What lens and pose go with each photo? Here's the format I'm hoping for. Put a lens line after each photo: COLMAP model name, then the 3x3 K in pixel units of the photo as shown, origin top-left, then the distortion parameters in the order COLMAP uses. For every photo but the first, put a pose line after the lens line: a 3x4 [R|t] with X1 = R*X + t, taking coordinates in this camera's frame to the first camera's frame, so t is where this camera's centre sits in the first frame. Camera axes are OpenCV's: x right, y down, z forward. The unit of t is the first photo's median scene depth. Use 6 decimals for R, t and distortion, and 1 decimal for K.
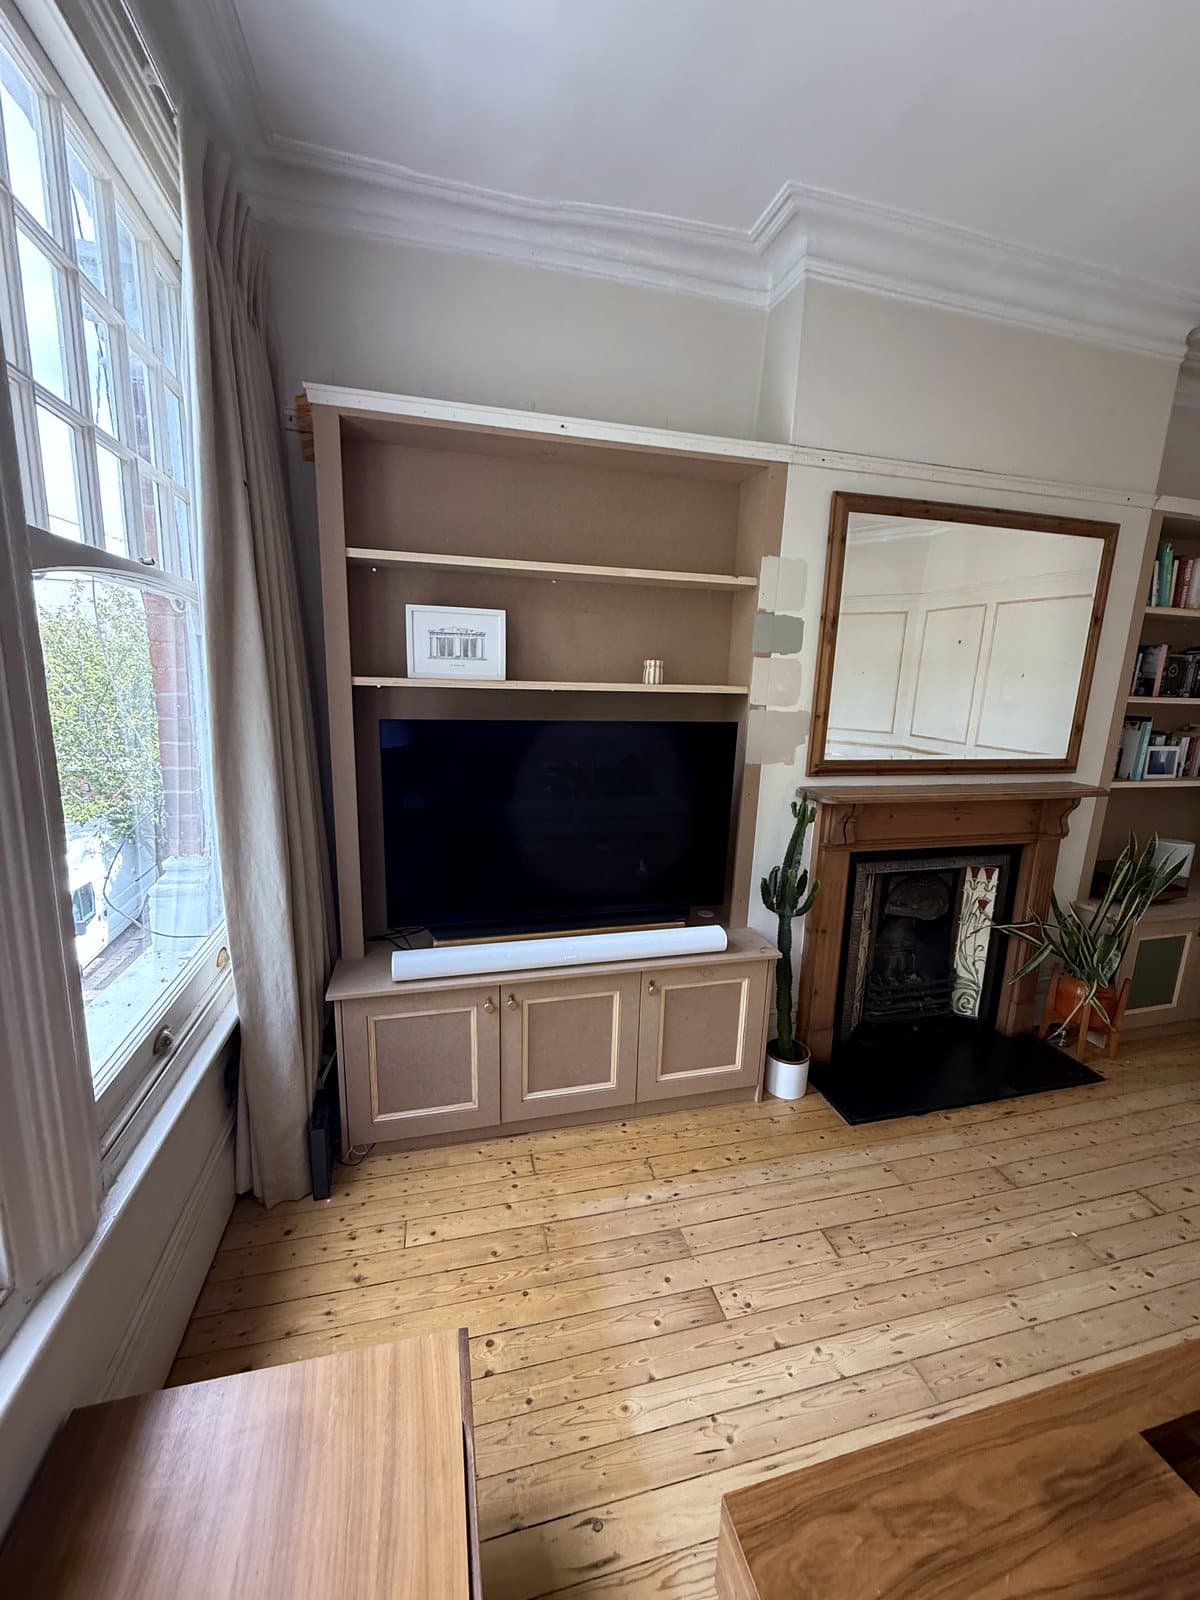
lens RADIAL K [[632.2, 0, 601.3], [0, 632.2, 800.0], [0, 0, 1]] dist [-0.000437, -0.000197]
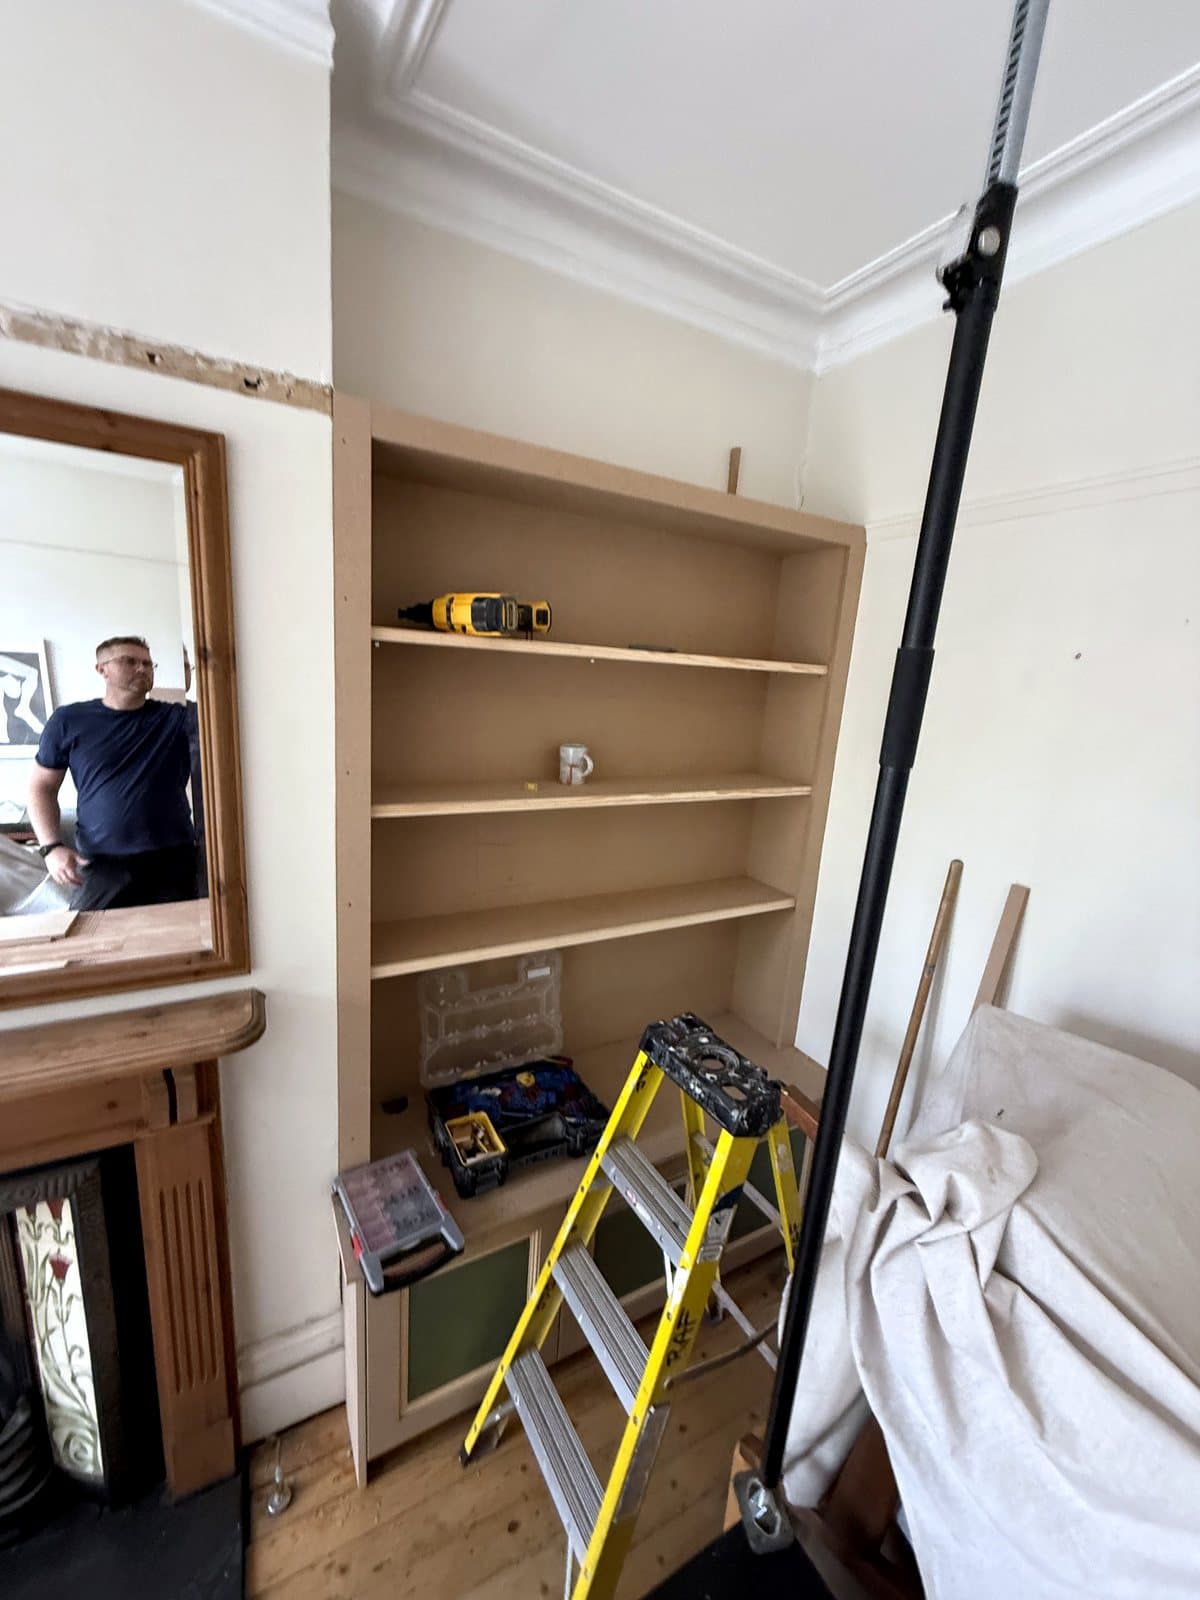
lens RADIAL K [[632.2, 0, 597.8], [0, 632.2, 801.1], [0, 0, 1]] dist [-0.000437, -0.000197]
pose [[0.969741, -0.015682, 0.243632, 1.101167], [0.012368, 0.999809, 0.015126, -0.217929], [-0.243822, -0.011655, 0.969750, 0.592030]]
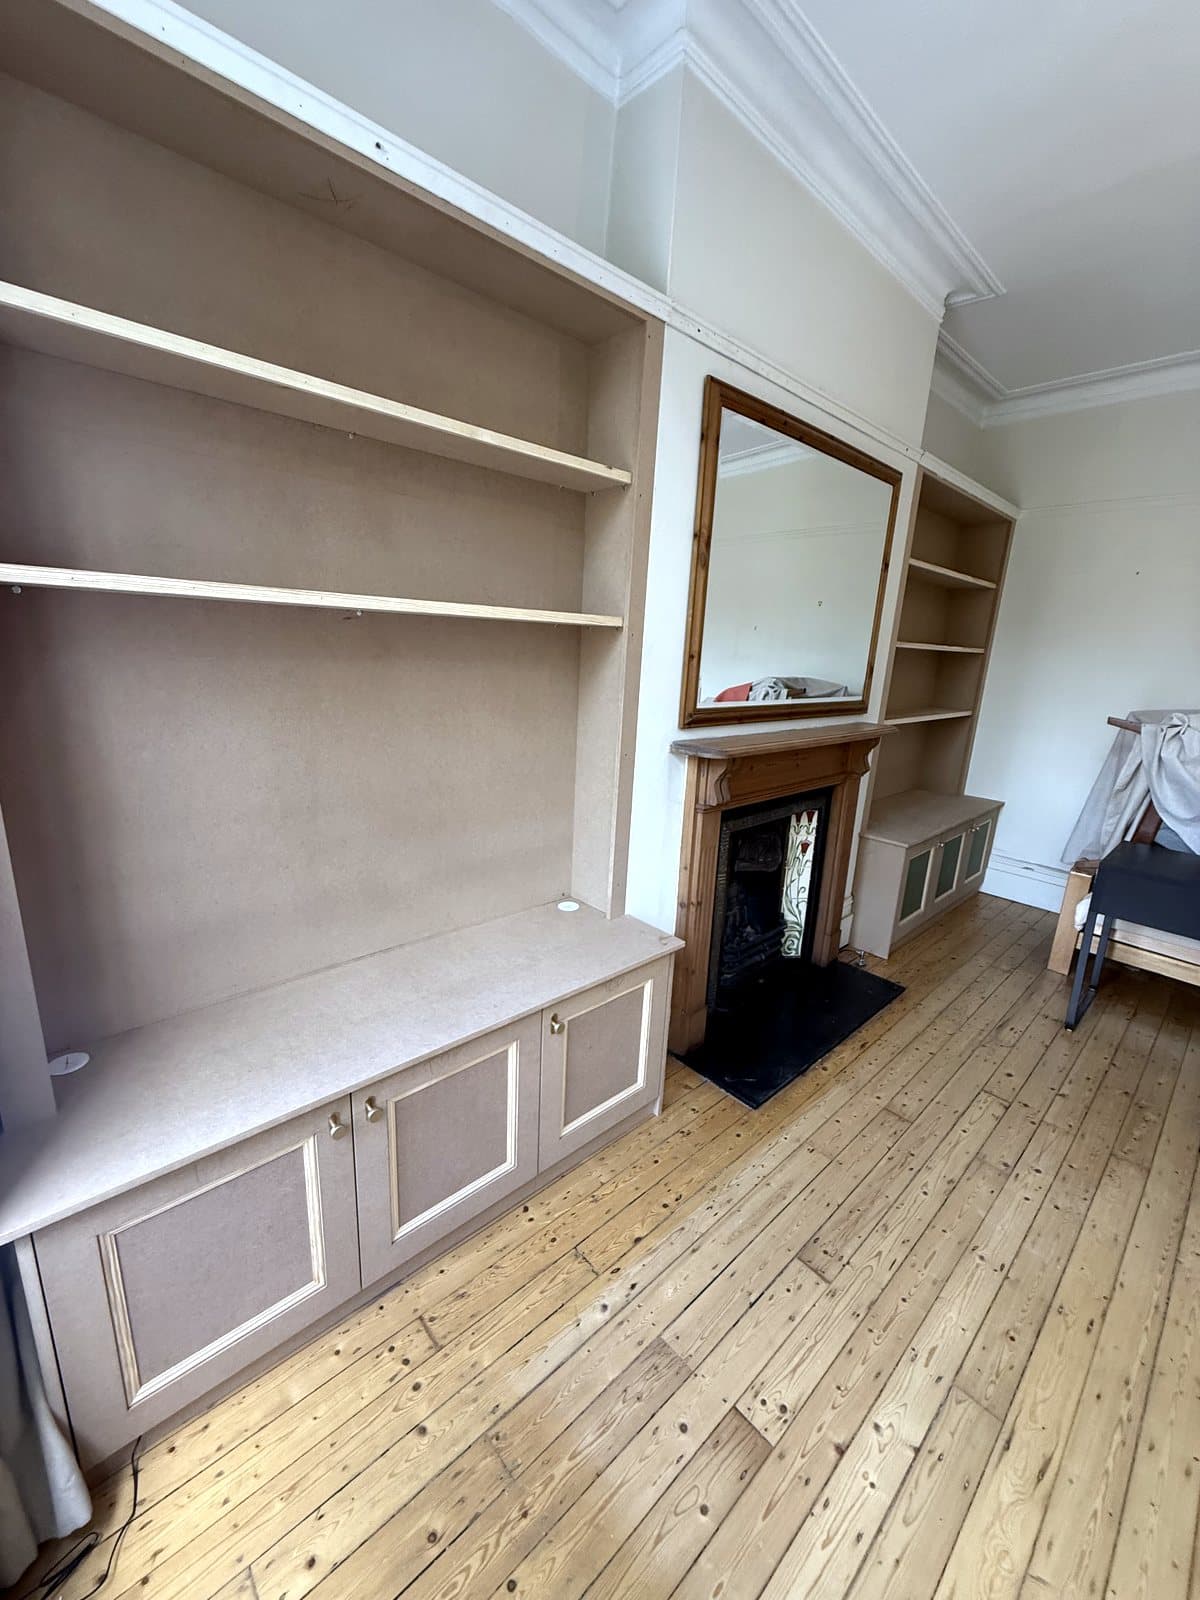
lens RADIAL K [[632.2, 0, 599.4], [0, 632.2, 799.5], [0, 0, 1]] dist [-0.000437, -0.000197]
pose [[0.883893, -0.100406, 0.456784, -0.182011], [0.071694, 0.994228, 0.079812, -0.020000], [-0.462161, -0.037796, 0.885990, 0.322523]]
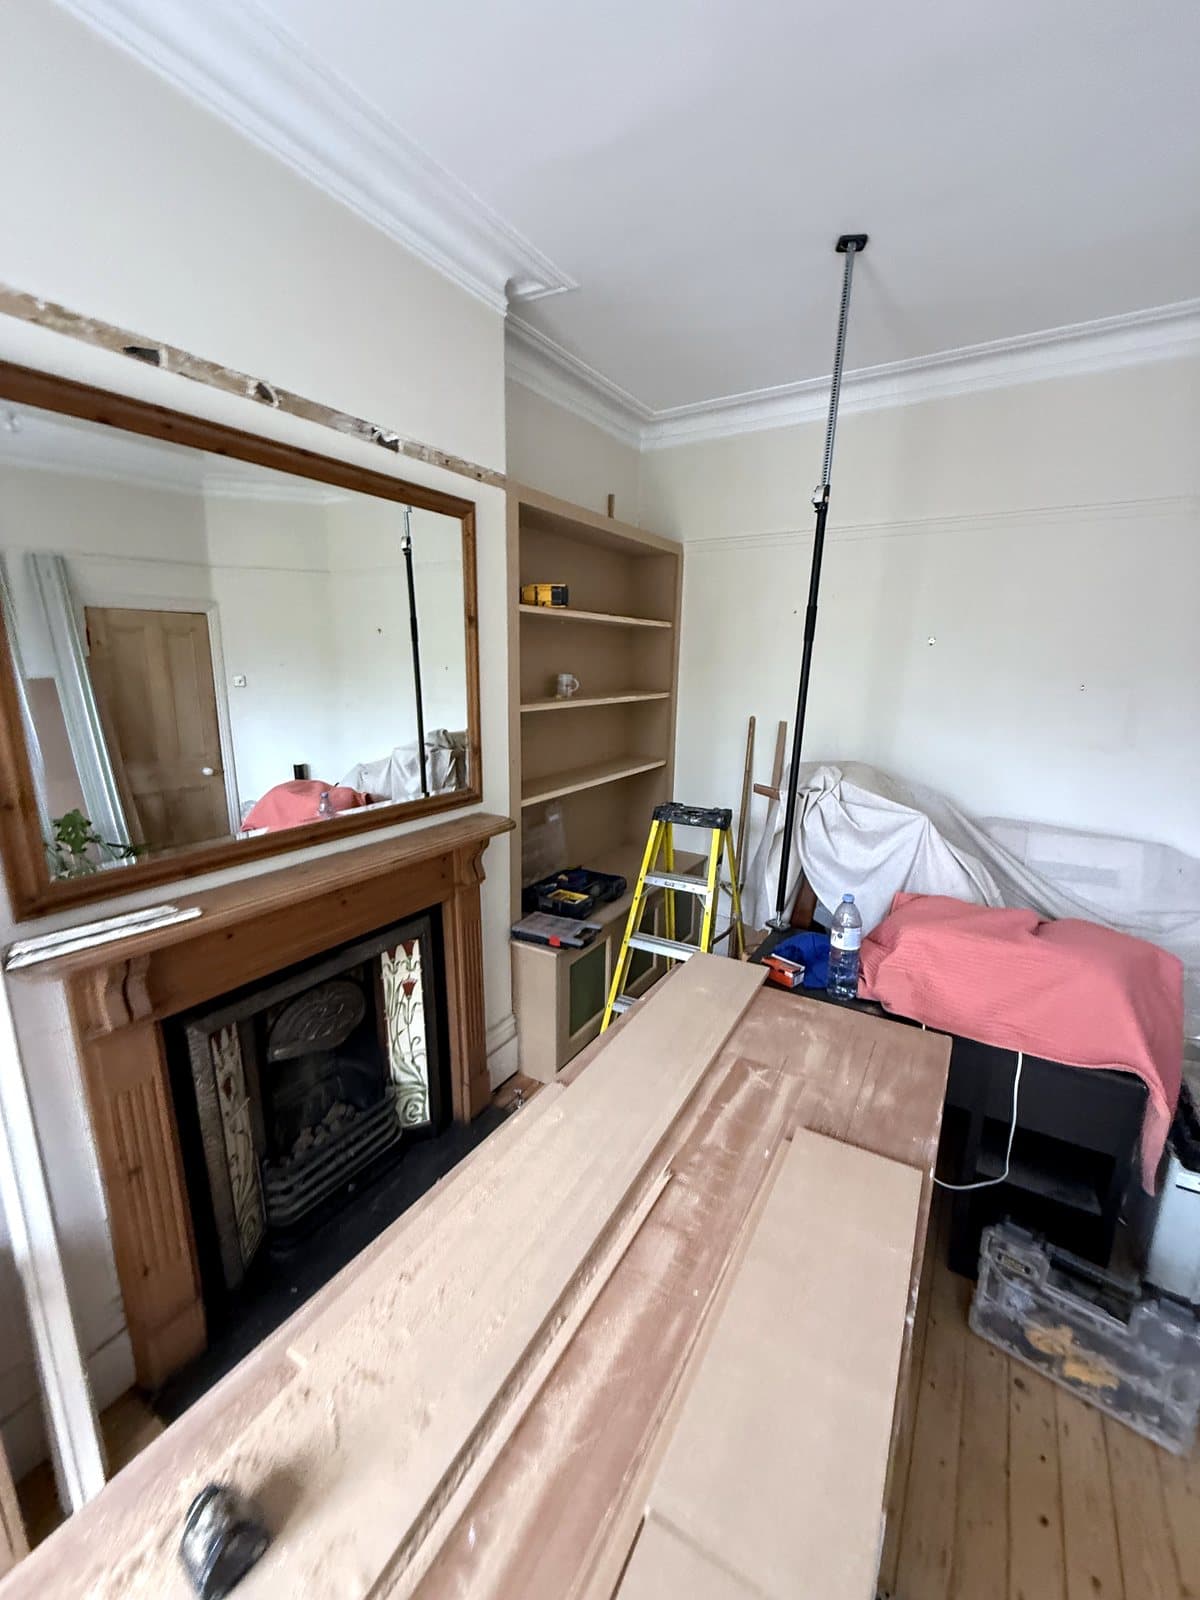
lens RADIAL K [[632.2, 0, 596.7], [0, 632.2, 798.6], [0, 0, 1]] dist [-0.000437, -0.000197]
pose [[0.733416, -0.165751, 0.659263, 0.380792], [0.142796, 0.985745, 0.088977, -0.123936], [-0.664613, 0.028883, 0.746629, 0.335158]]
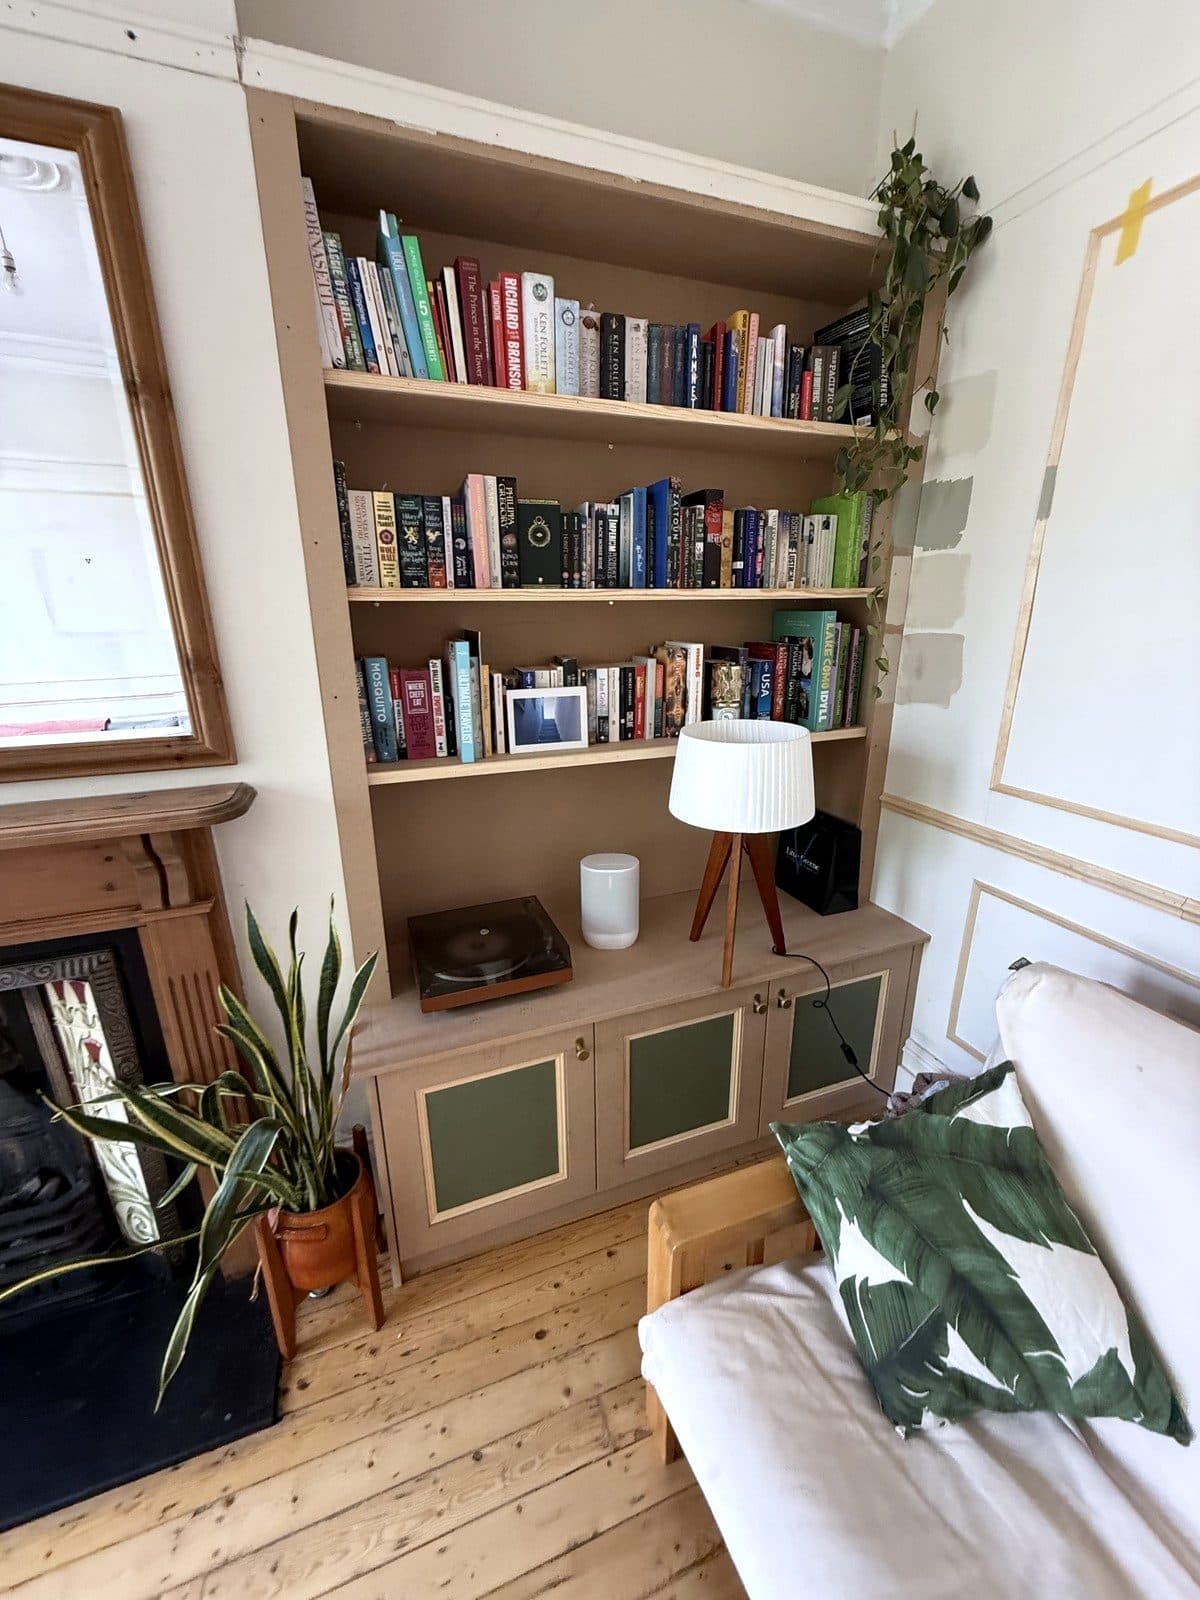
lens RADIAL K [[632.2, 0, 602.8], [0, 632.2, 800.2], [0, 0, 1]] dist [-0.000437, -0.000197]
pose [[0.994172, -0.065922, 0.085307, 1.202923], [0.057671, 0.993727, 0.095815, -0.056056], [-0.091088, -0.090336, 0.991737, 0.648452]]
